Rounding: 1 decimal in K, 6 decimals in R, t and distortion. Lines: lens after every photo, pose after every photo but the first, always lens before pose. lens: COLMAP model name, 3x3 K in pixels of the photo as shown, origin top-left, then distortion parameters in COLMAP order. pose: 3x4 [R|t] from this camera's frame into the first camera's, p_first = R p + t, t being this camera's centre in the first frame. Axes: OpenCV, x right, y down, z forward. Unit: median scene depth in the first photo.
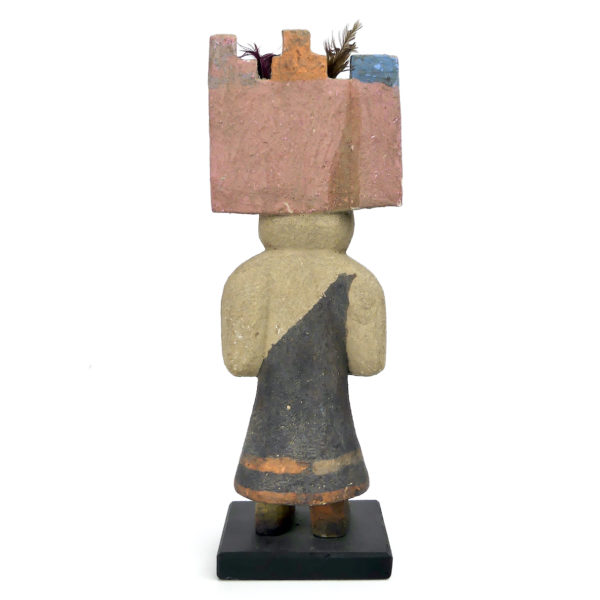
lens RADIAL K [[917.9, 0, 300.0], [0, 917.9, 256.5], [0, 0, 1]] dist [0.025638, 0.008783]
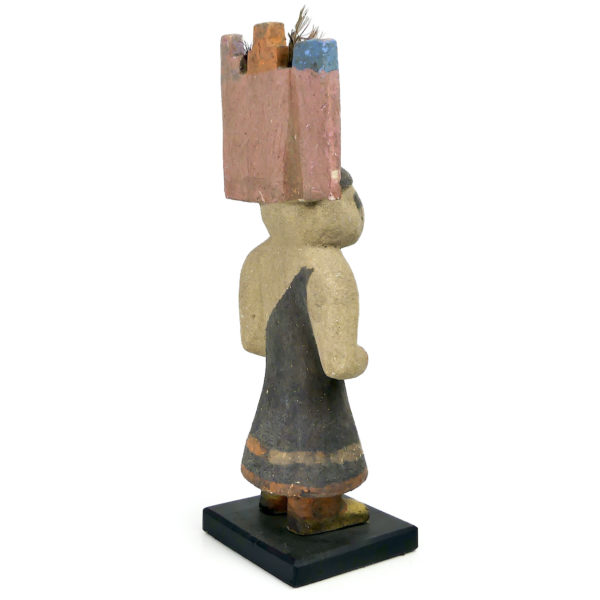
lens RADIAL K [[917.9, 0, 300.0], [0, 917.9, 256.5], [0, 0, 1]] dist [0.025638, 0.008783]
pose [[0.602413, 0.092802, -0.792772, 0.845517], [-0.101912, 0.994032, 0.038920, -0.030643], [0.791652, 0.057347, 0.608275, 0.414349]]
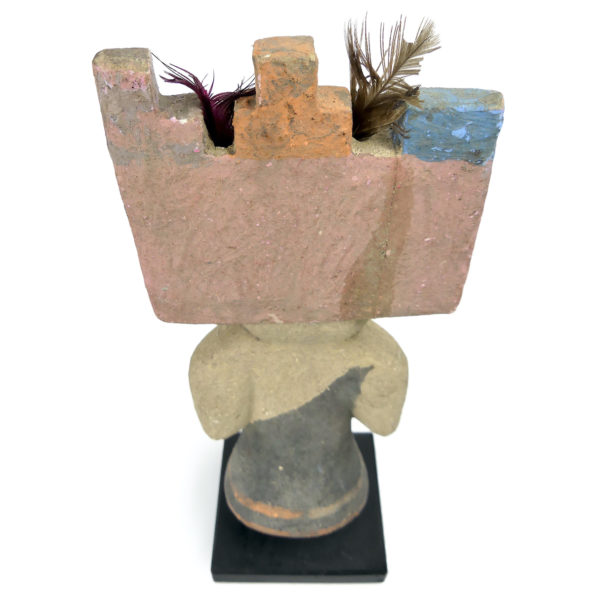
lens RADIAL K [[625.6, 0, 287.2], [0, 625.6, 300.1], [0, 0, 1]] dist [-0.012118, 0.001982]
pose [[0.999962, -0.005481, -0.006721, -0.001954], [0.008522, 0.764873, 0.644125, -0.341007], [0.001610, -0.644158, 0.764891, 0.688399]]
